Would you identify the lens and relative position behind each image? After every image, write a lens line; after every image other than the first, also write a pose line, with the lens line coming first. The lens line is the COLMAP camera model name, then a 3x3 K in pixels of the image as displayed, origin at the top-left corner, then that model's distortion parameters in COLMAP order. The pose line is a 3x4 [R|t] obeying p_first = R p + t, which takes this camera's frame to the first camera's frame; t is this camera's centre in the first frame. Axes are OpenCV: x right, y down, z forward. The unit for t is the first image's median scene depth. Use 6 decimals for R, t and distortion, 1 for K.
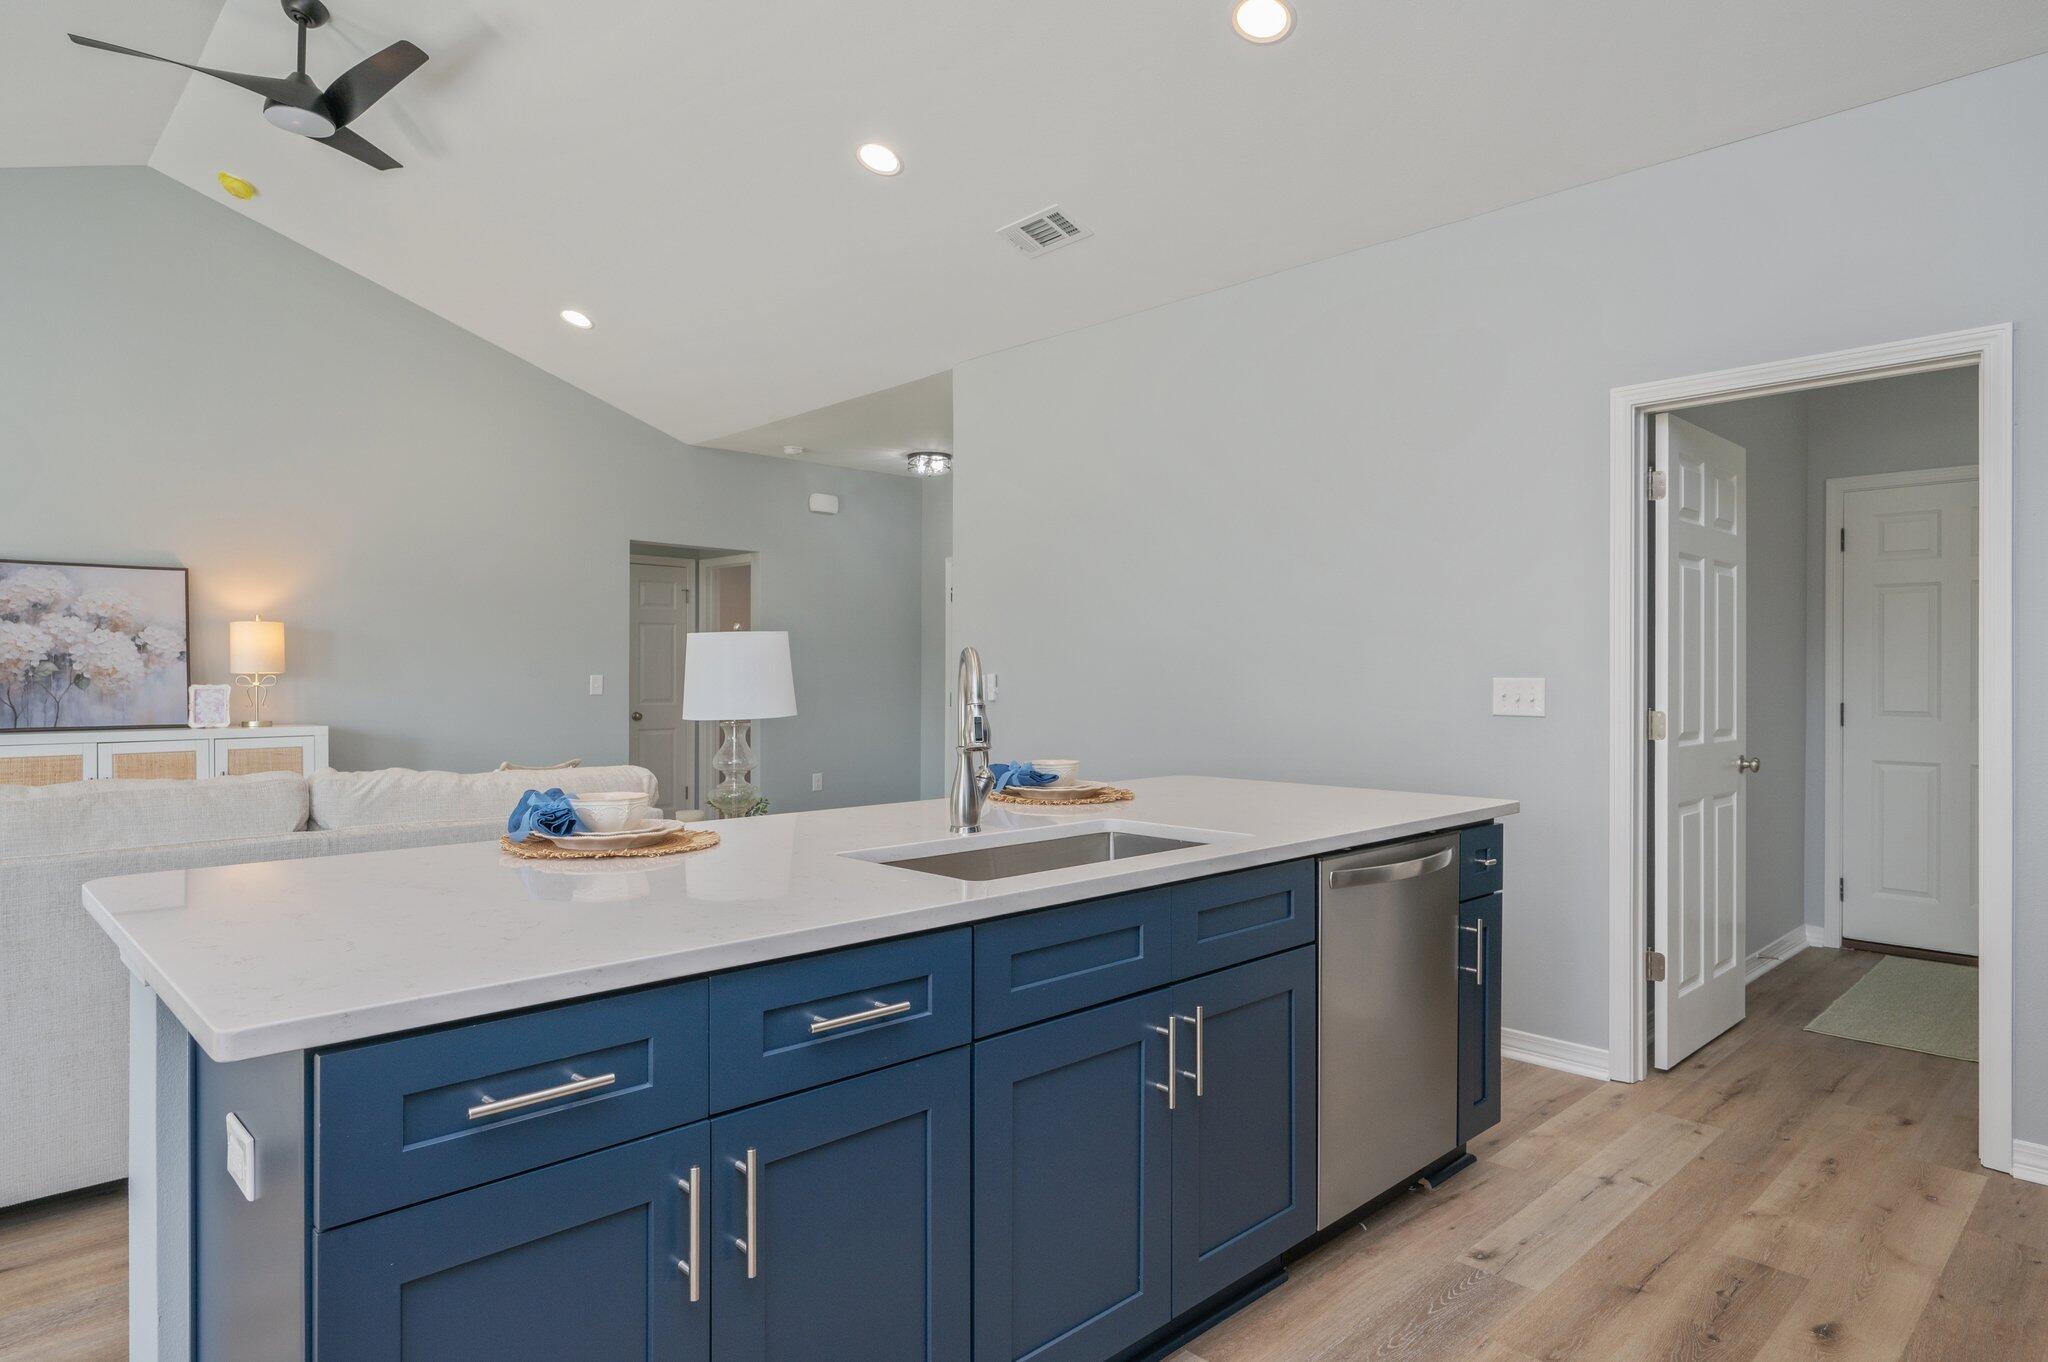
lens RADIAL K [[1168.0, 0, 1031.7], [0, 1168.0, 676.1], [0, 0, 1]] dist [0.001071, -0.002072]
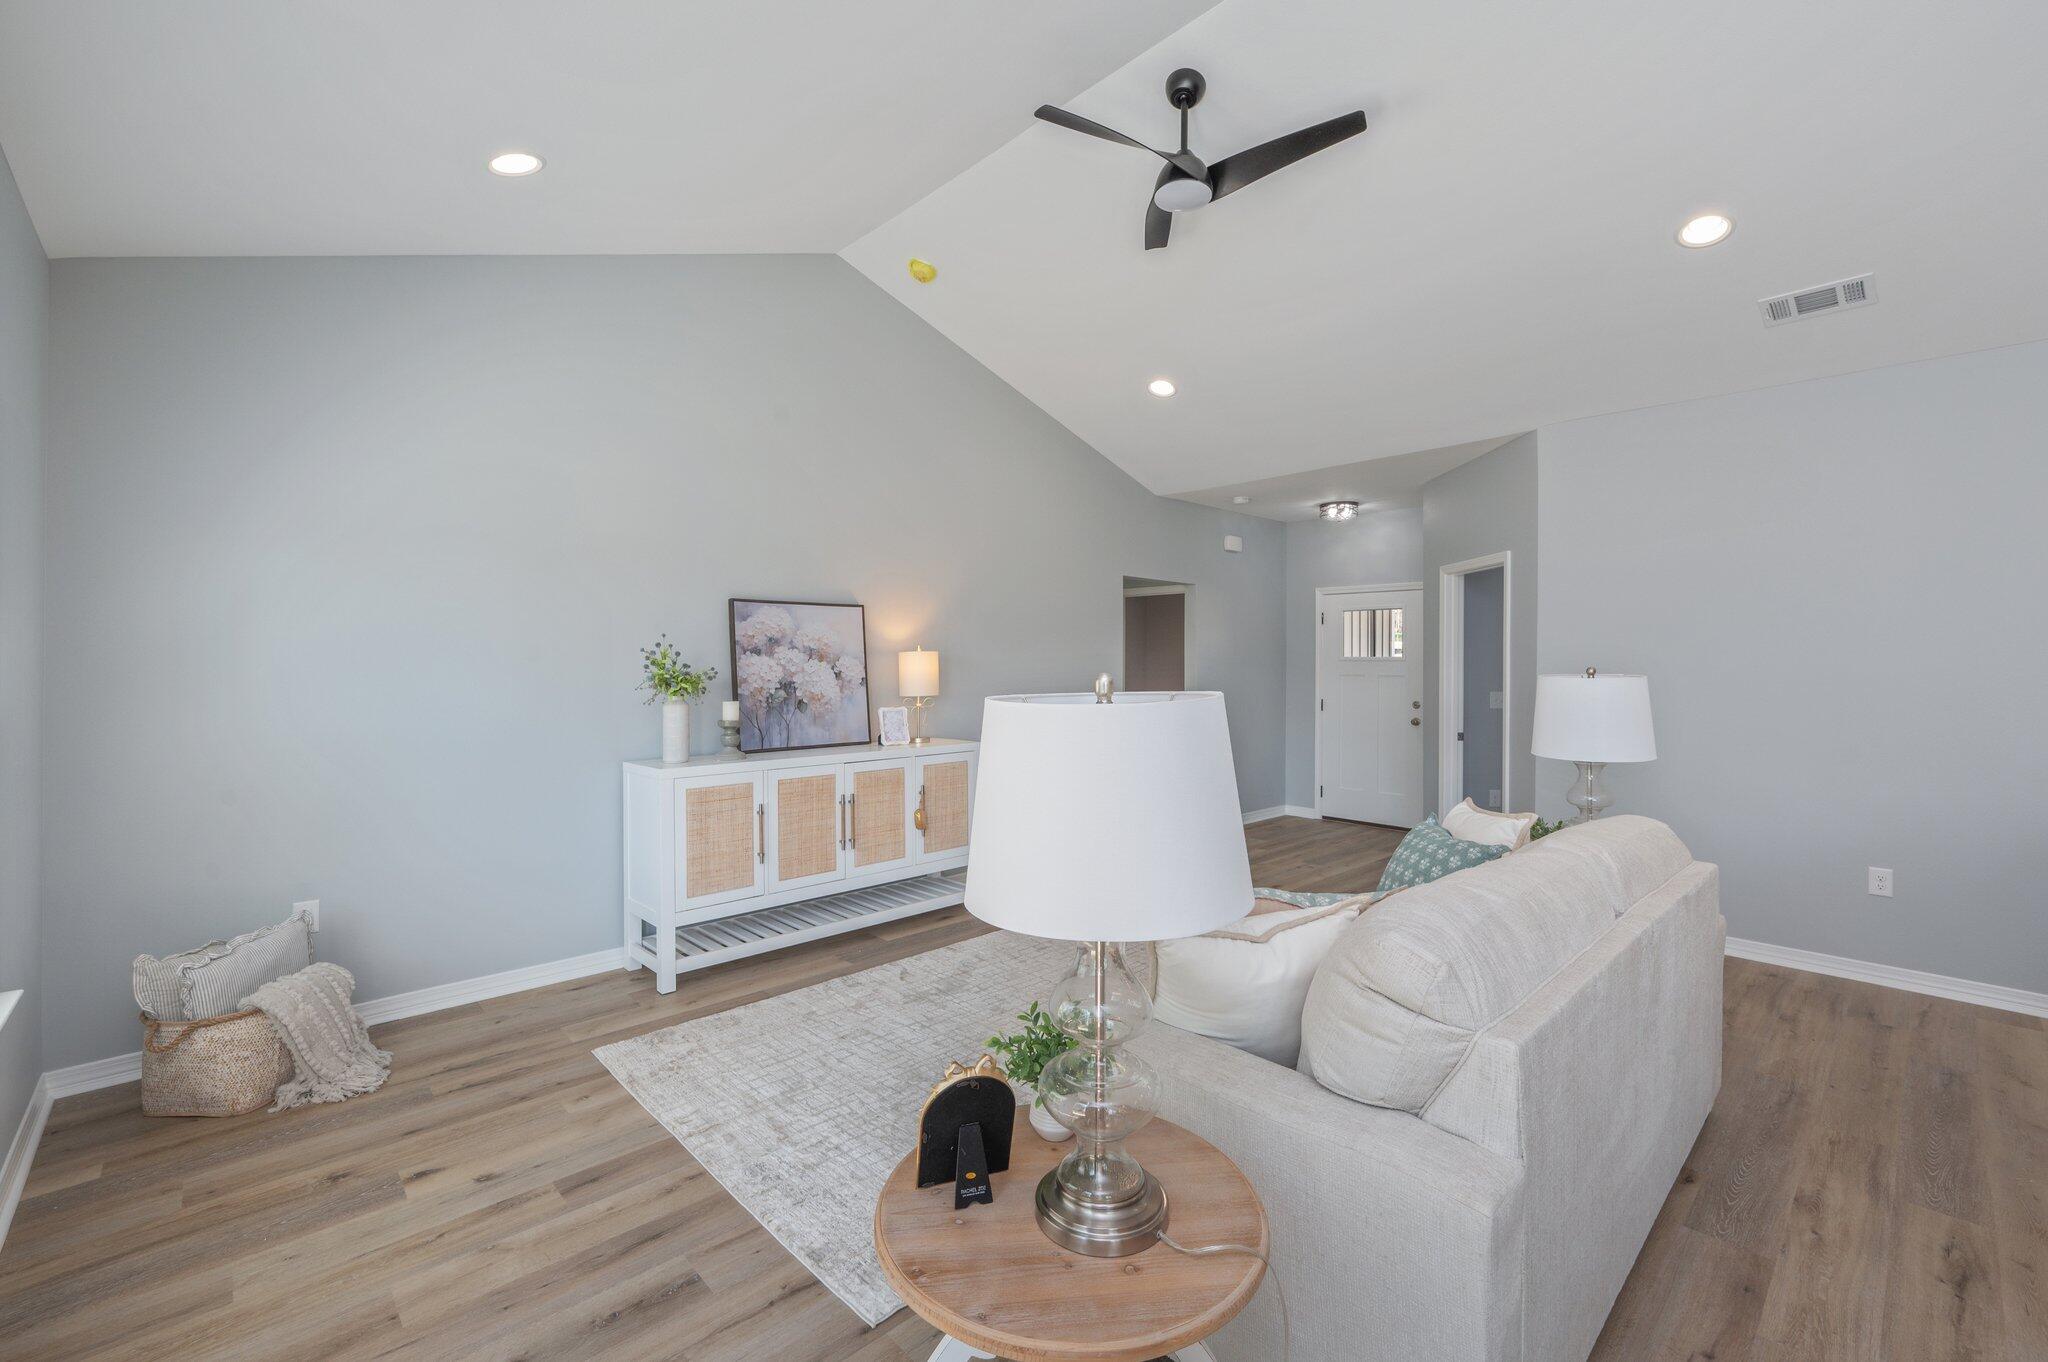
lens RADIAL K [[863.6, 0, 1035.1], [0, 863.6, 665.8], [0, 0, 1]] dist [-0.000126, 0.000226]
pose [[0.999976, 0.000970, -0.006885, -0.704710], [-0.000945, 0.999993, 0.003655, -0.045883], [0.006888, -0.003649, 0.999970, 0.195738]]
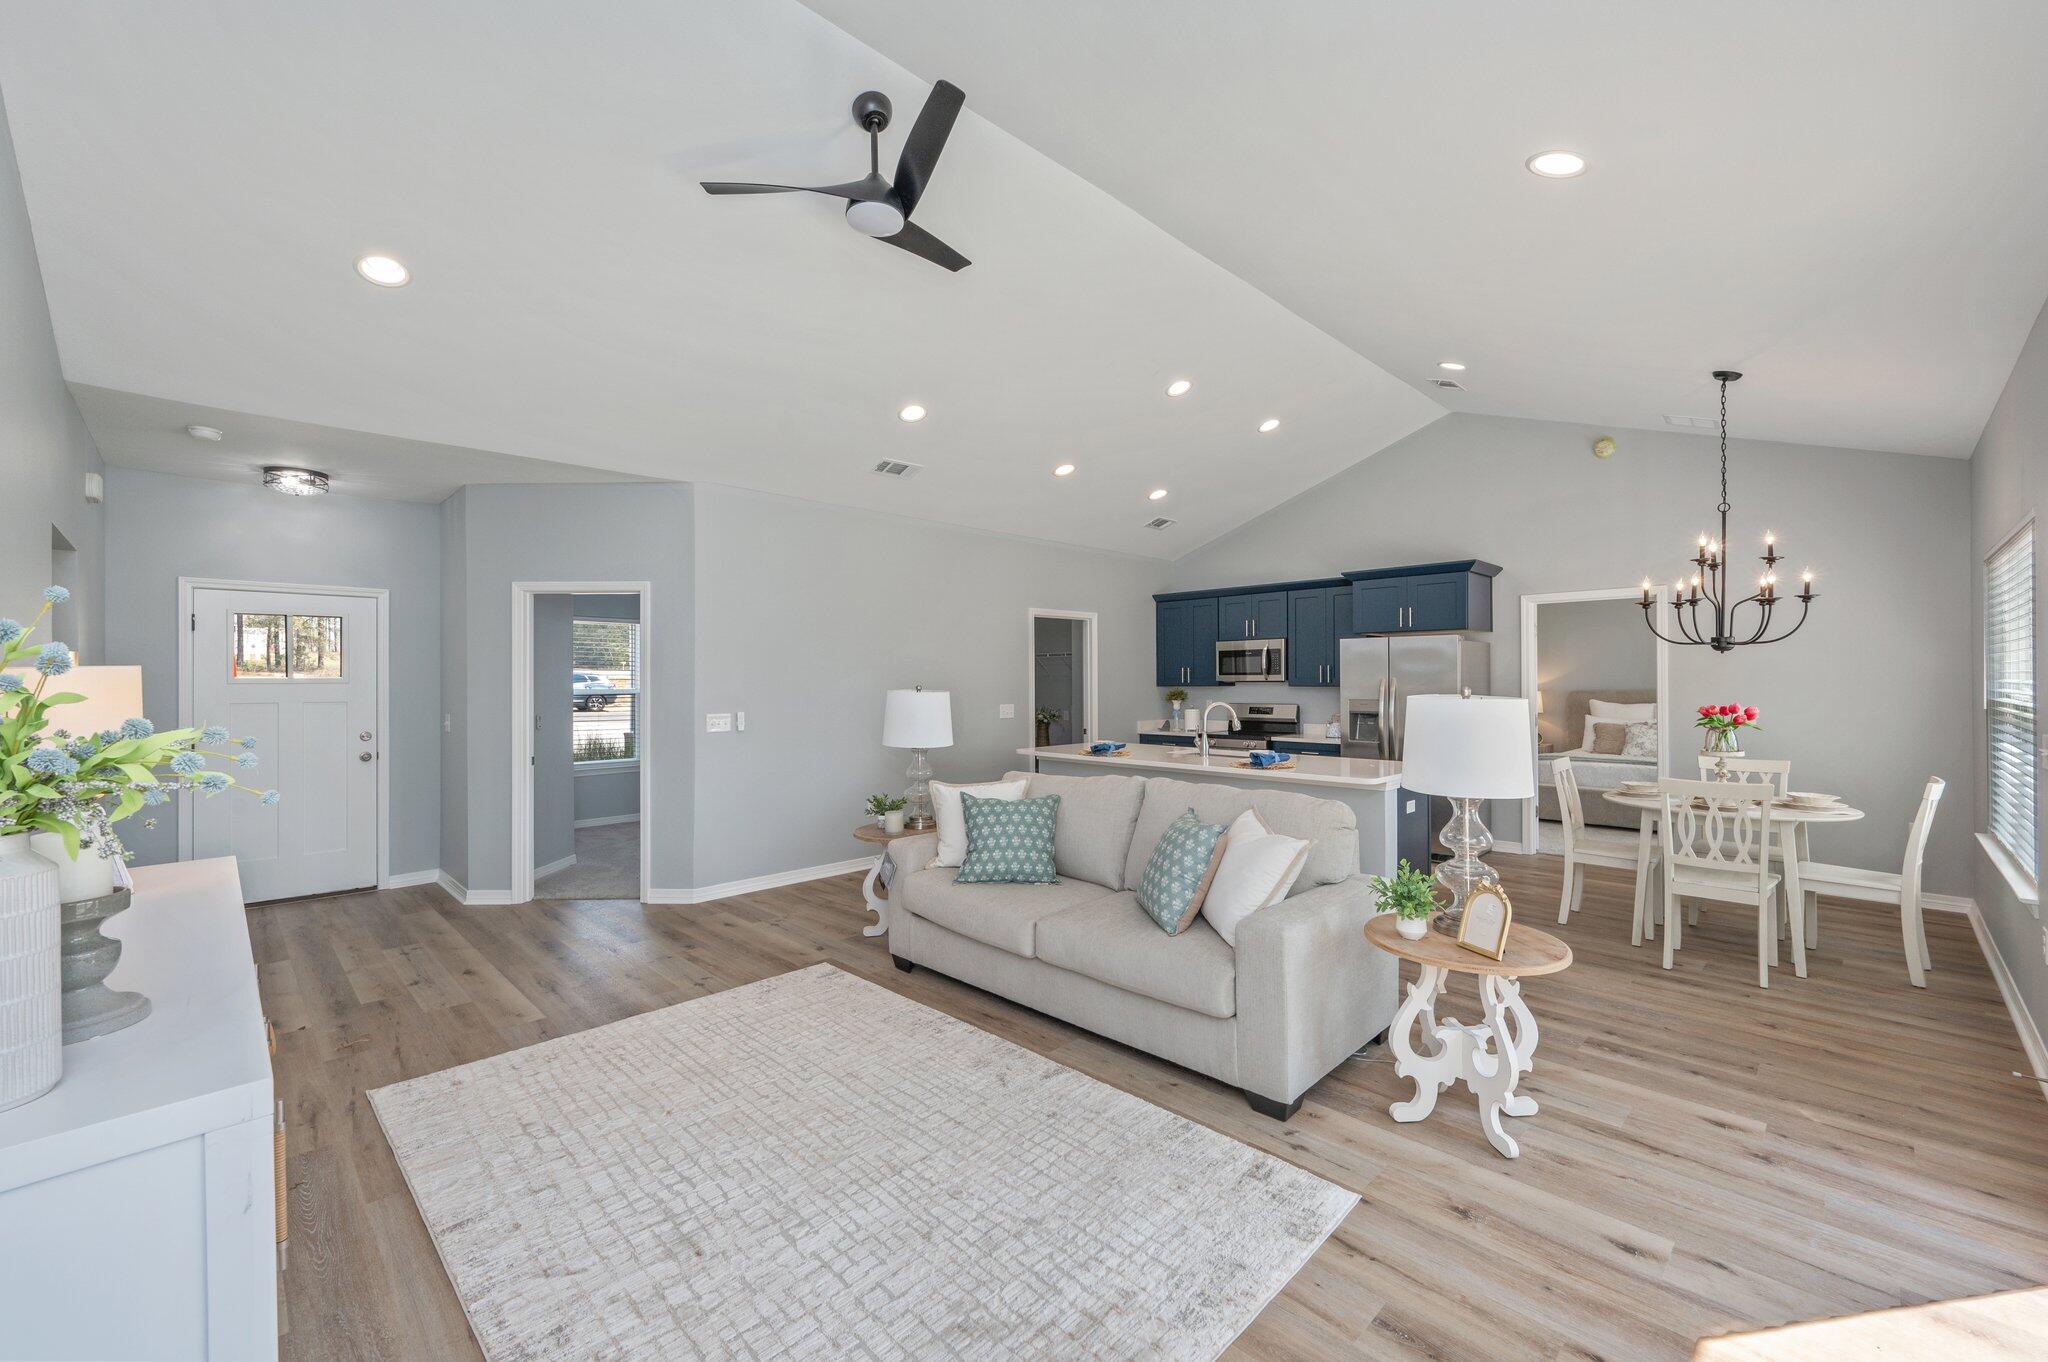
lens RADIAL K [[828.4, 0, 1024.0], [0, 828.4, 681.0], [0, 0, 1]] dist [0.001780, 0.000182]
pose [[-0.004771, -0.002599, 0.999985, -1.288287], [0.006955, 0.999972, 0.002632, -0.049636], [-0.999964, 0.006967, -0.004753, 0.808299]]
